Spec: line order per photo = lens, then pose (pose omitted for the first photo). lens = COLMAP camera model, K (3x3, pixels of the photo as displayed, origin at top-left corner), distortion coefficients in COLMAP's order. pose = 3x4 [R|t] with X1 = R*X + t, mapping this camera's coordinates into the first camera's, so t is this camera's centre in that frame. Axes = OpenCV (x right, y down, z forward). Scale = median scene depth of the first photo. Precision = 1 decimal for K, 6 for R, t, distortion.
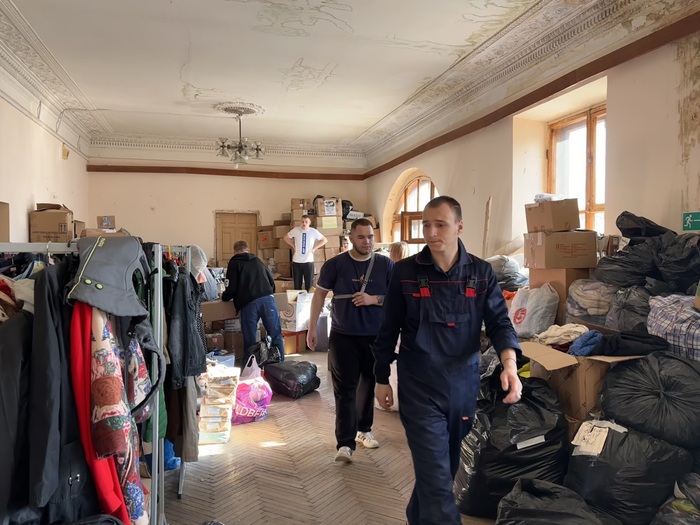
lens RADIAL K [[442.4, 0, 304.6], [0, 442.4, 262.8], [0, 0, 1]] dist [0.218553, 0.000174]
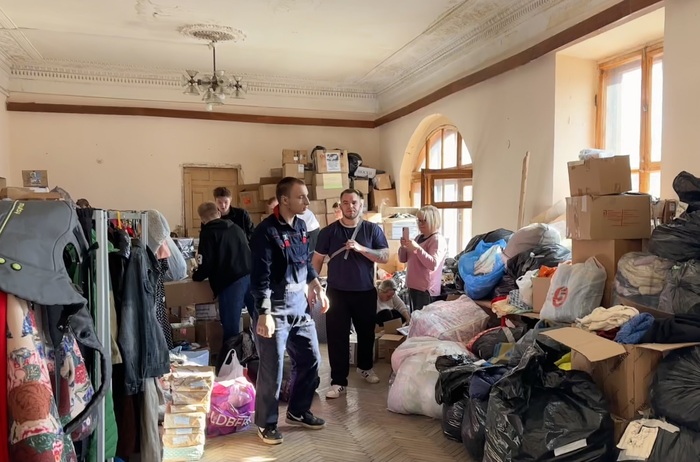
lens RADIAL K [[536.8, 0, 352.8], [0, 536.8, 236.5], [0, 0, 1]] dist [0.189650, 0.000089]
pose [[0.994971, -0.001143, 0.100158, -0.003024], [0.000193, 0.999955, 0.009502, -0.002035], [-0.100165, -0.009435, 0.994926, 0.051205]]
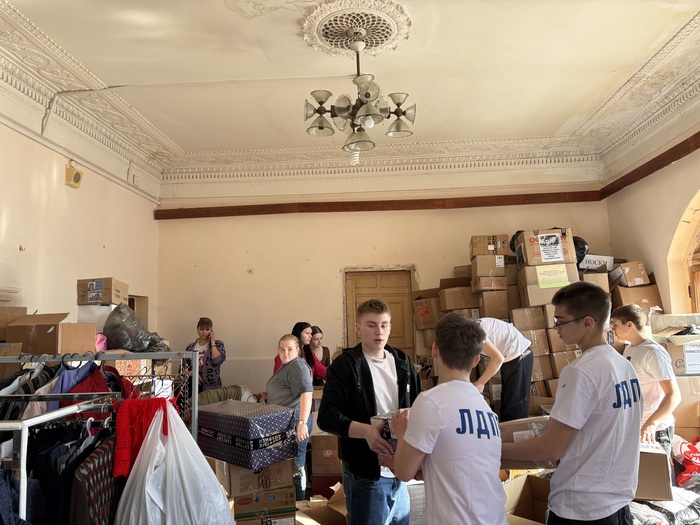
lens RADIAL K [[523.5, 0, 350.0], [0, 523.5, 262.5], [0, 0, 1]] dist [-0.042873, 0.000229]
pose [[0.971317, -0.049492, -0.232581, -0.027945], [0.014997, 0.988904, -0.147799, -0.022432], [0.237315, 0.140072, 0.961281, 0.373362]]
